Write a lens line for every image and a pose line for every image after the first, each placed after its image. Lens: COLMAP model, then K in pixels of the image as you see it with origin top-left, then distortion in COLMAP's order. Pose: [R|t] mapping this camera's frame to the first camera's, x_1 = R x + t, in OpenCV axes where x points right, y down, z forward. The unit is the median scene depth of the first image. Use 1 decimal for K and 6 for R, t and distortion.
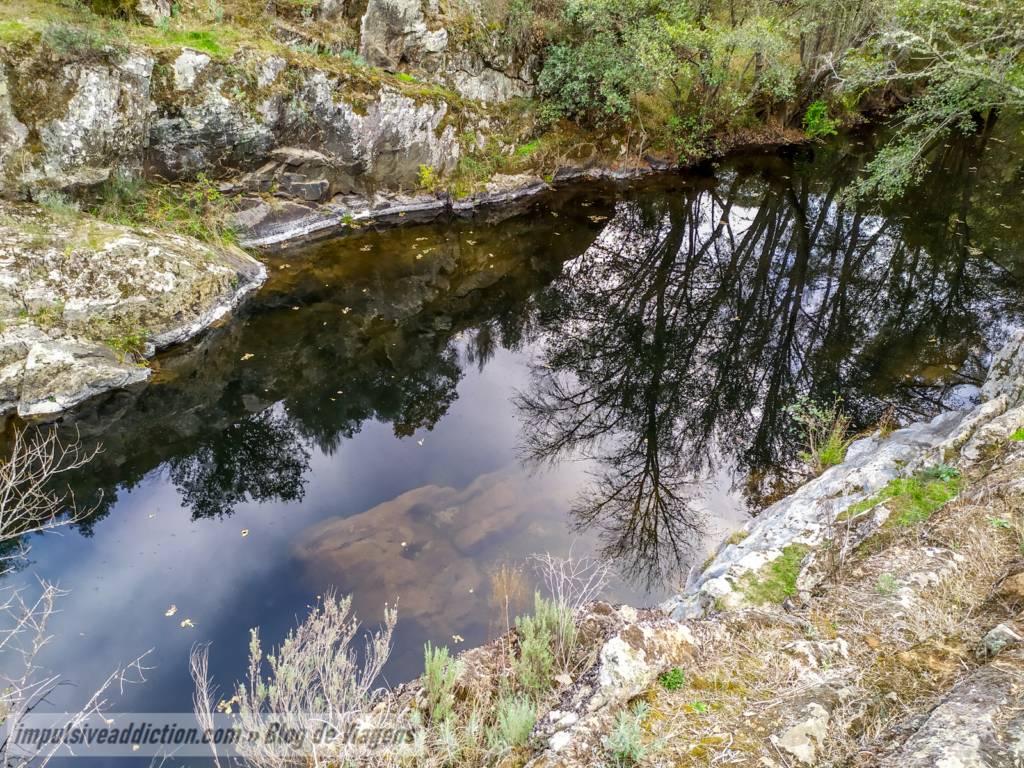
lens RADIAL K [[776.6, 0, 513.0], [0, 776.6, 383.2], [0, 0, 1]] dist [0.040096, -0.015230]
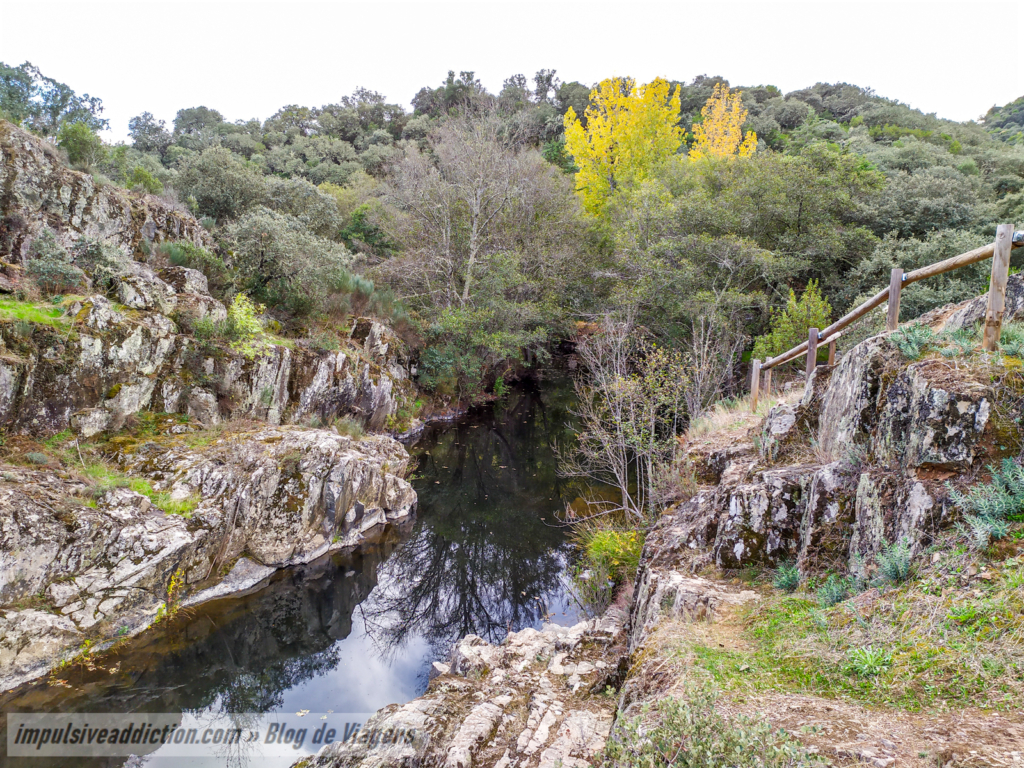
lens RADIAL K [[776.6, 0, 512.0], [0, 776.6, 383.8], [0, 0, 1]] dist [0.040096, -0.015230]
pose [[0.735527, -0.083990, 0.672269, -1.412284], [0.366088, 0.884218, -0.290067, 0.342900], [-0.570069, 0.459462, 0.681114, -0.475035]]
